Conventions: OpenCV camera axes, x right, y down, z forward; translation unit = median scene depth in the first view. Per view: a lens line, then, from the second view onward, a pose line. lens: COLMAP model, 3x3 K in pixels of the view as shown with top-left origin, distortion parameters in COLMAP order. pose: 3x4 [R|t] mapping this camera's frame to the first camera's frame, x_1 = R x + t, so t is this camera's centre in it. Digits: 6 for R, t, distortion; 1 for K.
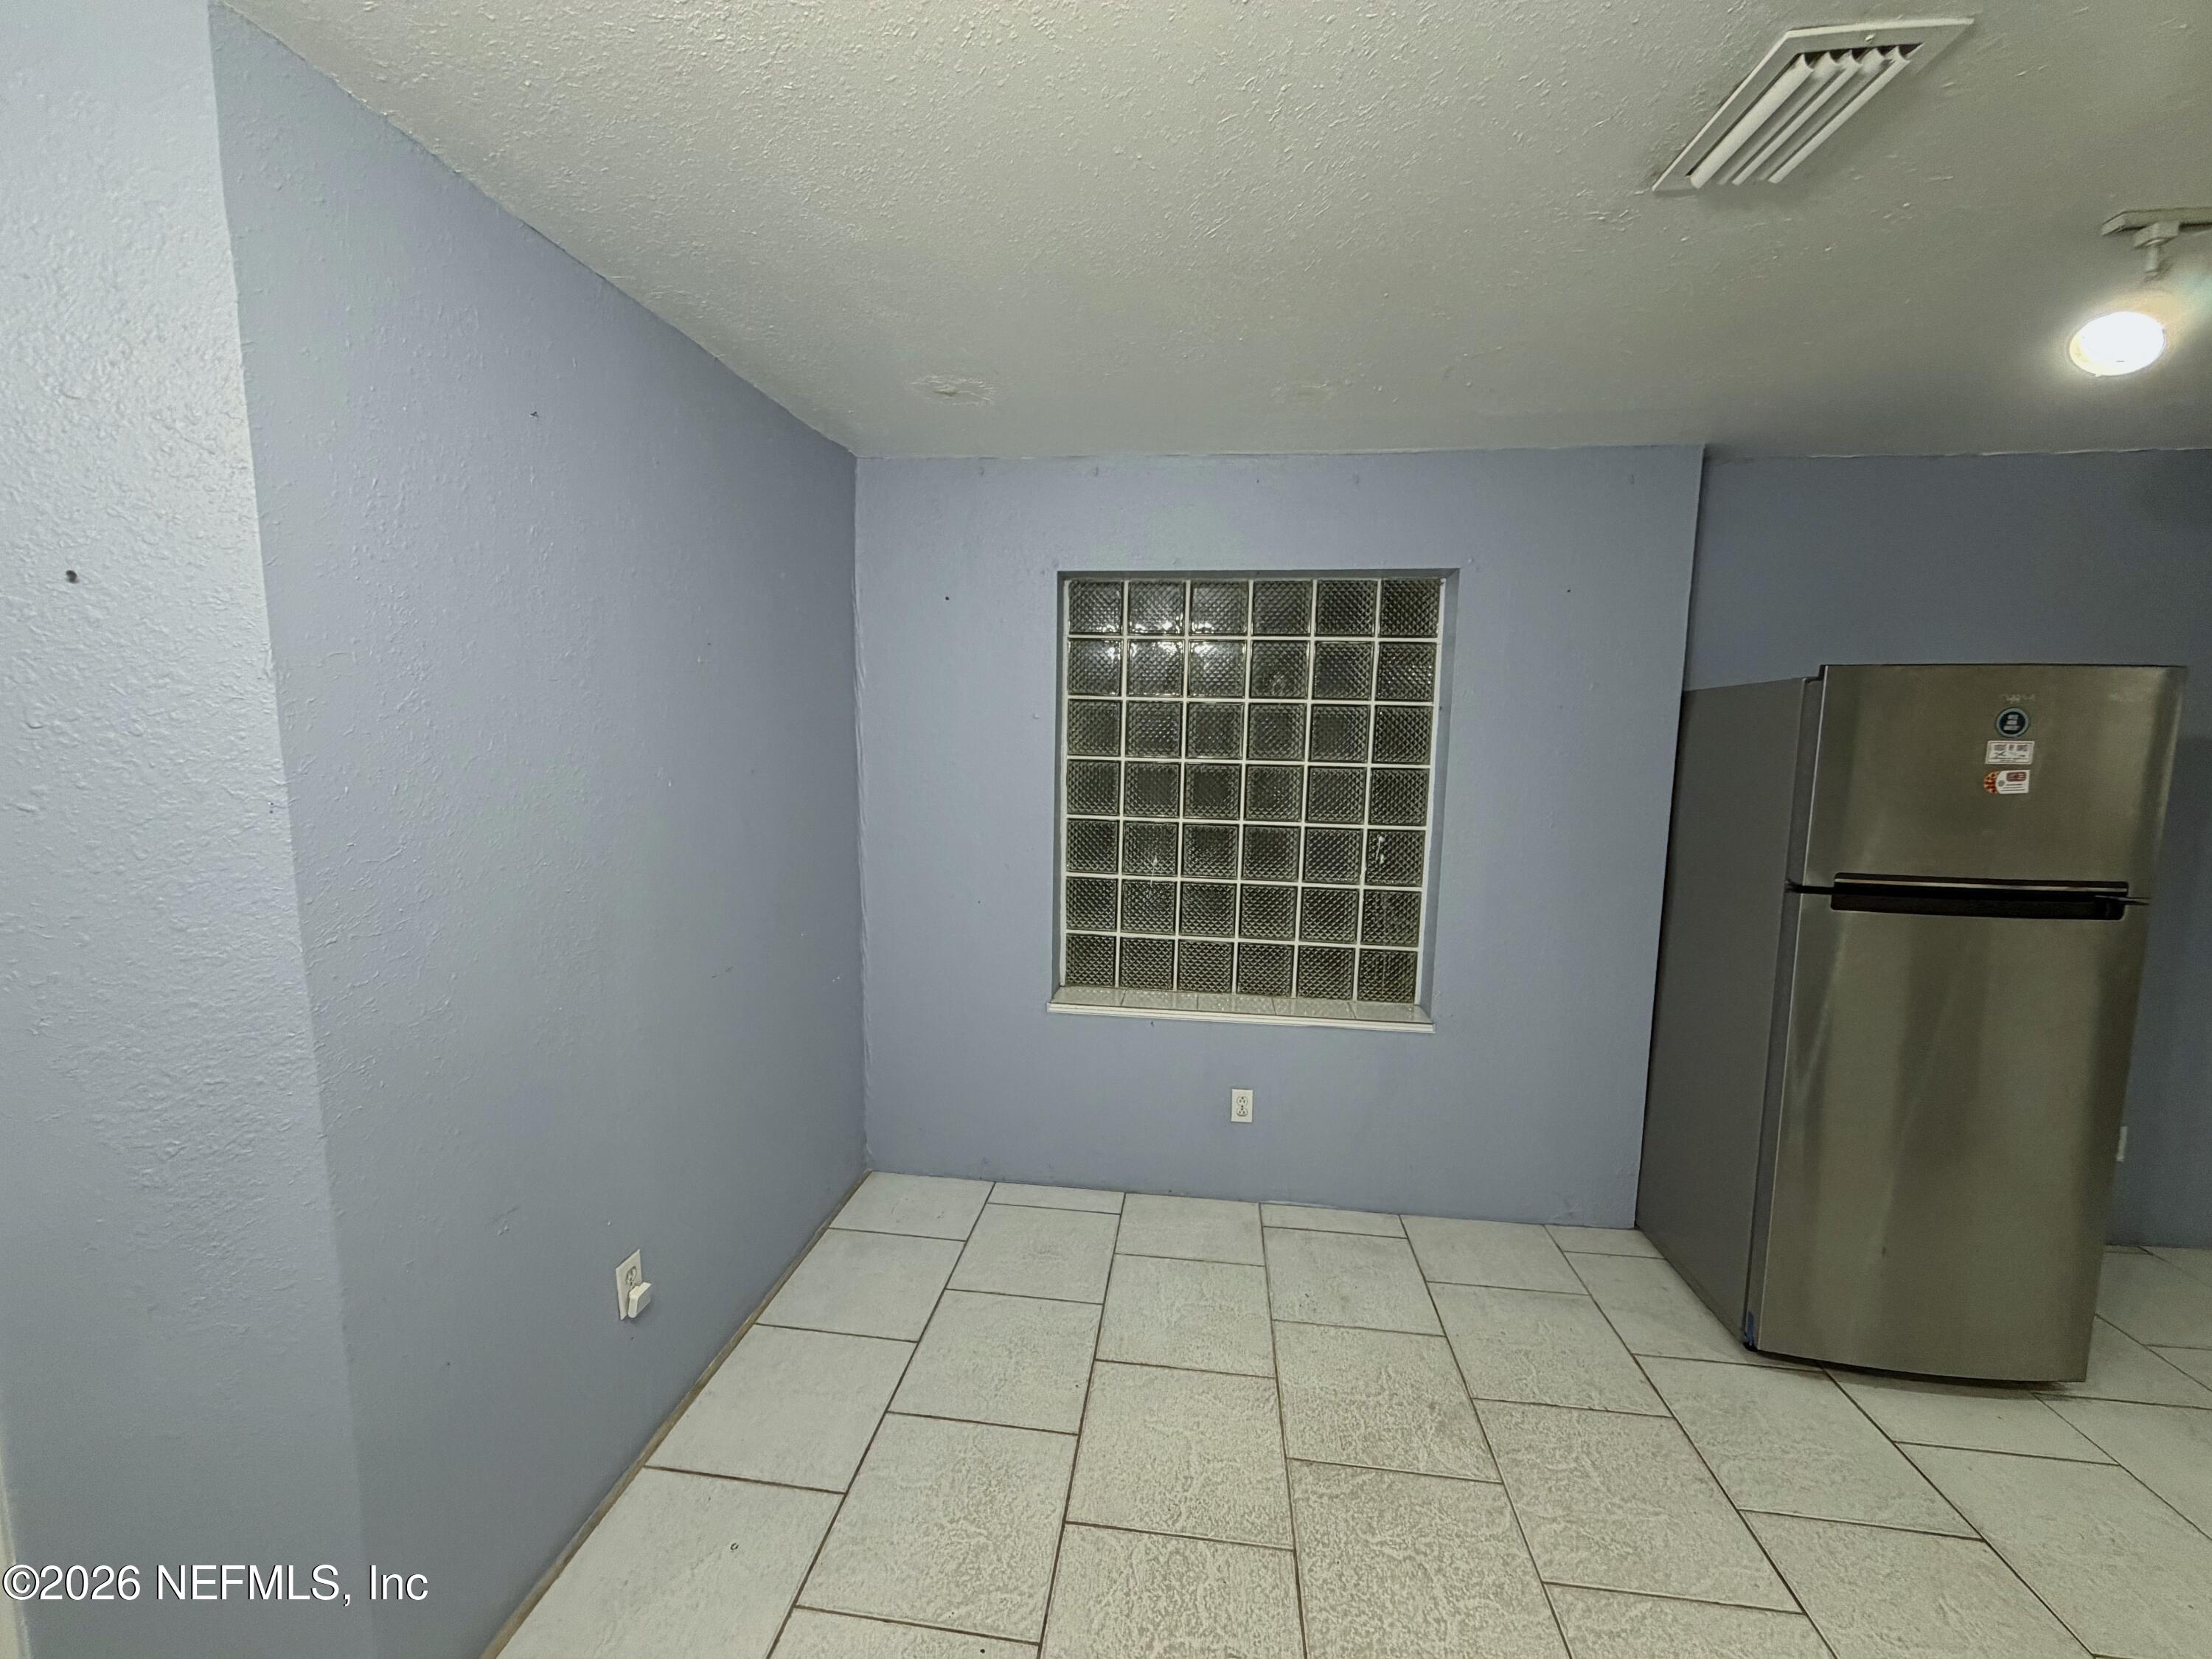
lens RADIAL K [[886.2, 0, 1099.5], [0, 886.2, 822.7], [0, 0, 1]] dist [0.000834, 0.000088]
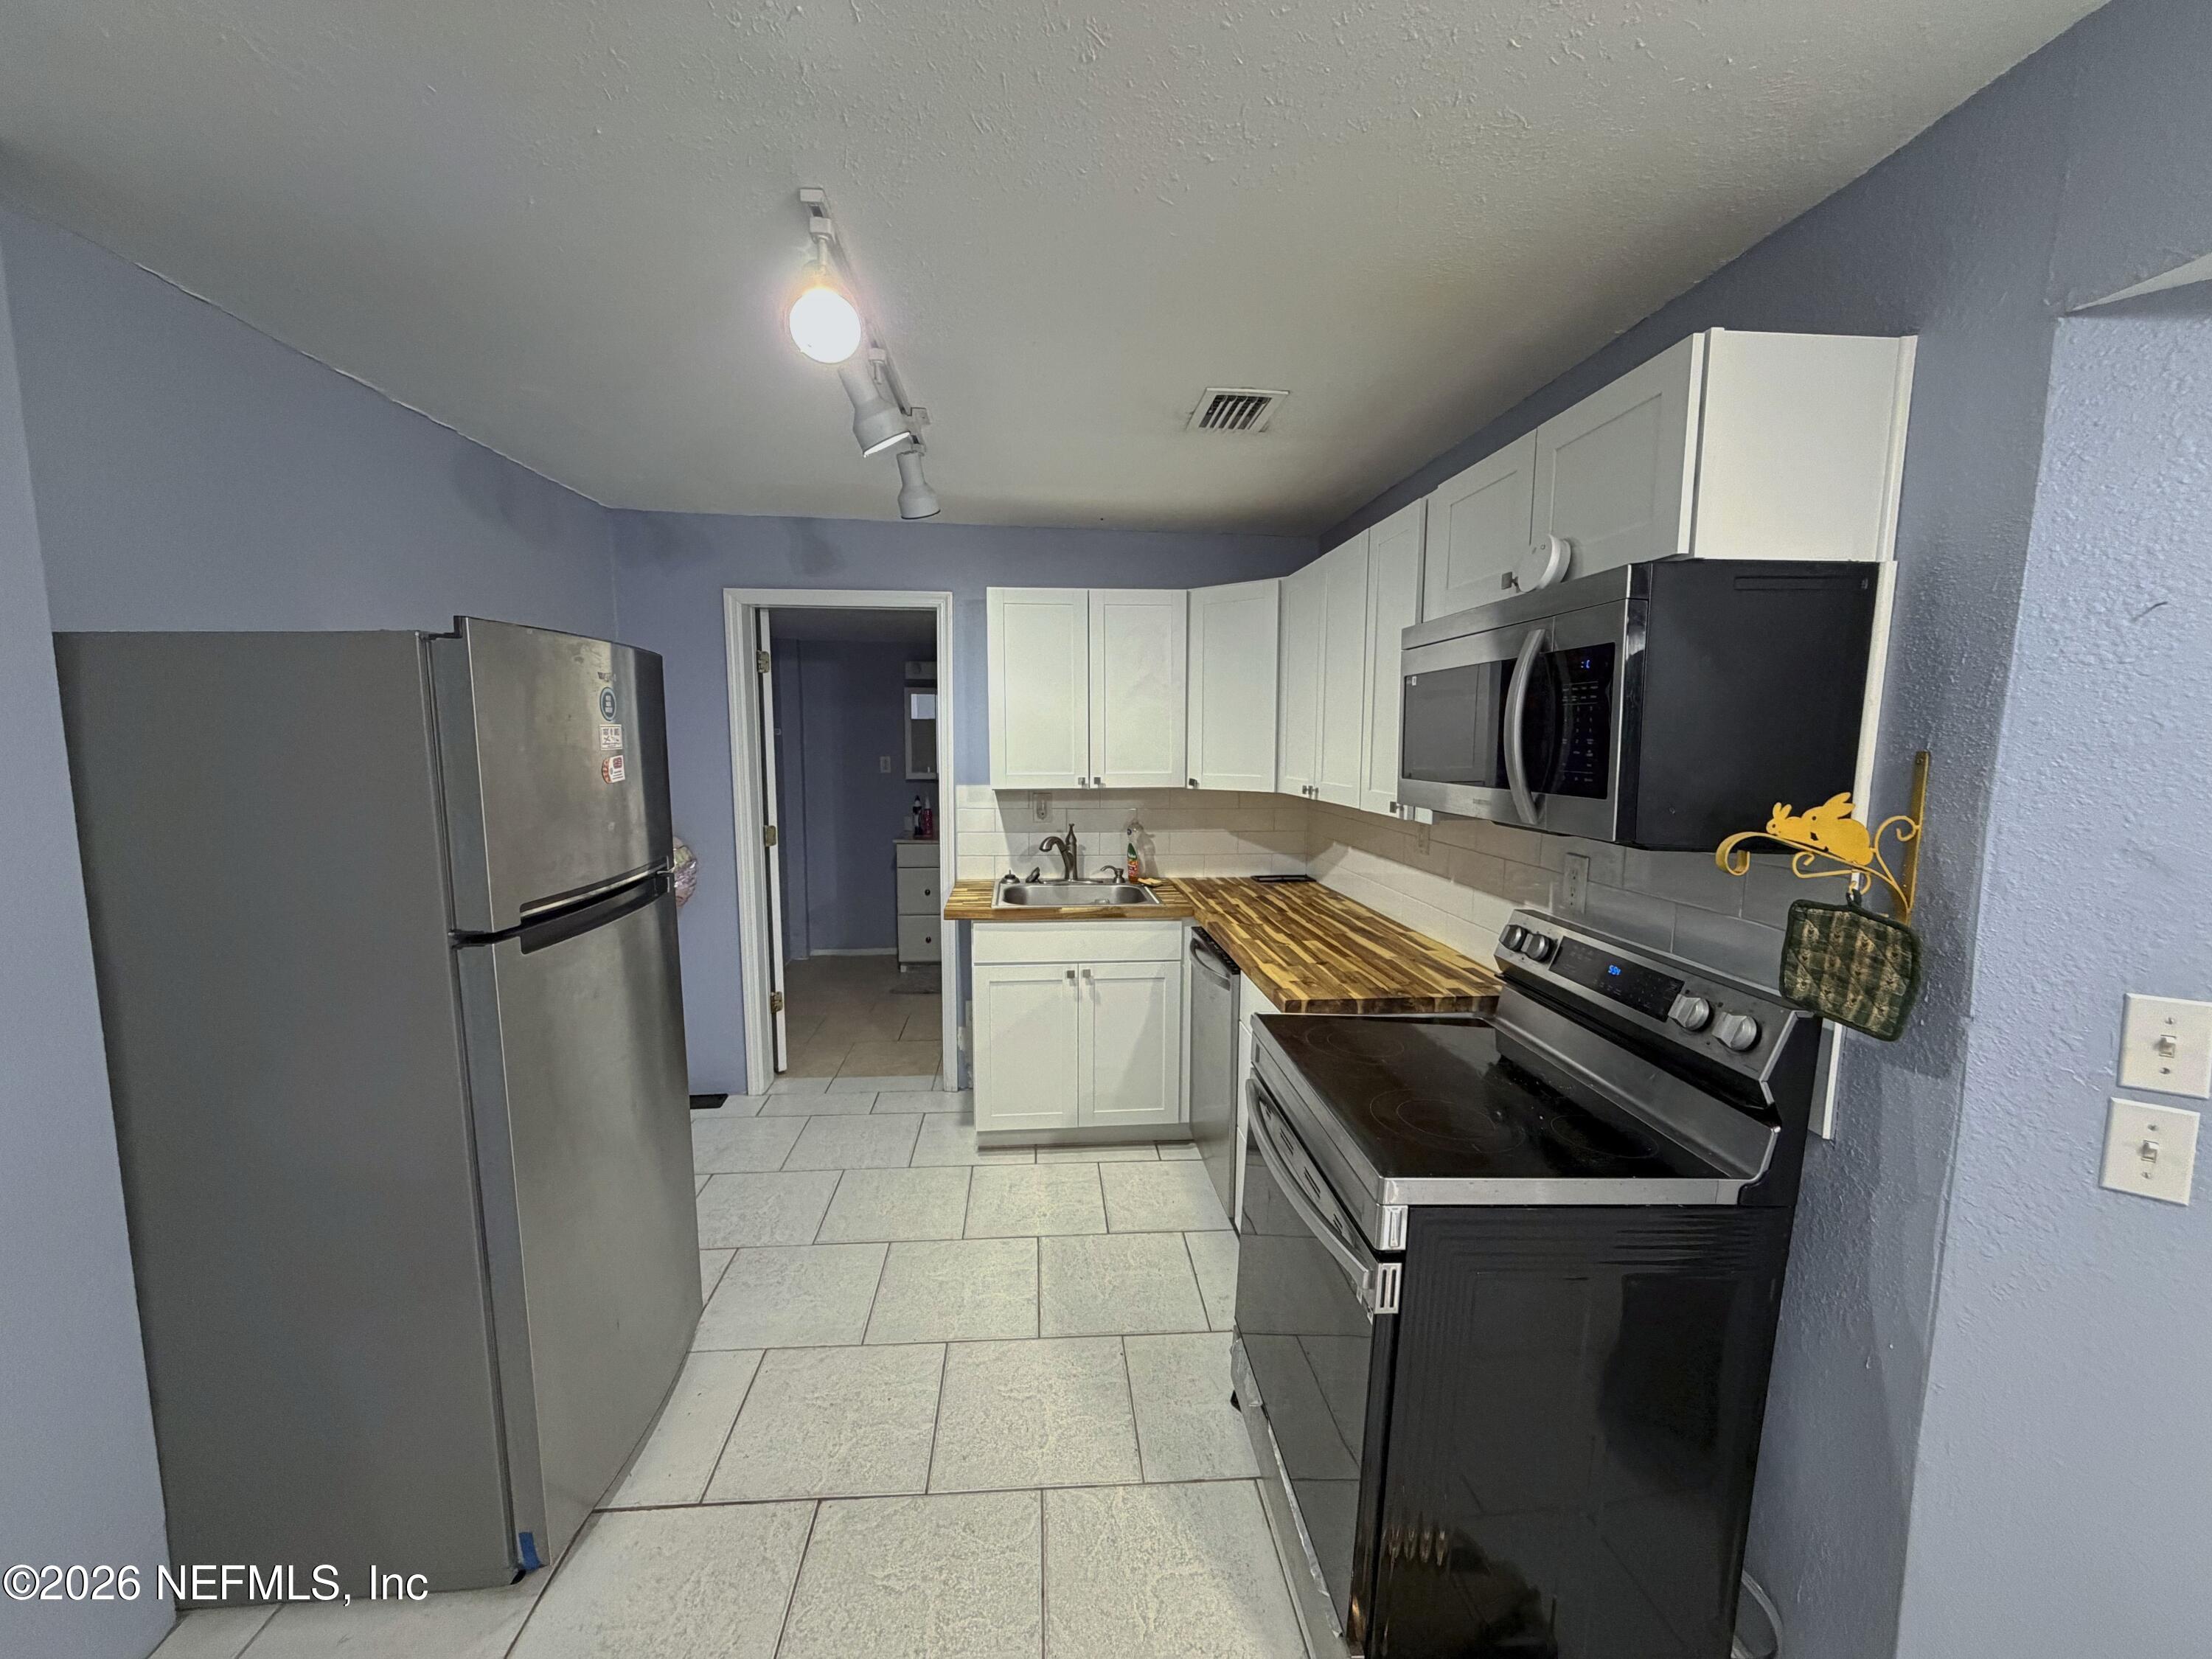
lens RADIAL K [[886.2, 0, 1094.8], [0, 886.2, 831.3], [0, 0, 1]] dist [0.000834, 0.000088]
pose [[-0.183129, -0.125230, 0.975080, 0.029312], [0.113903, 0.982471, 0.147571, -0.058061], [-0.976468, 0.138089, -0.165655, 0.645777]]
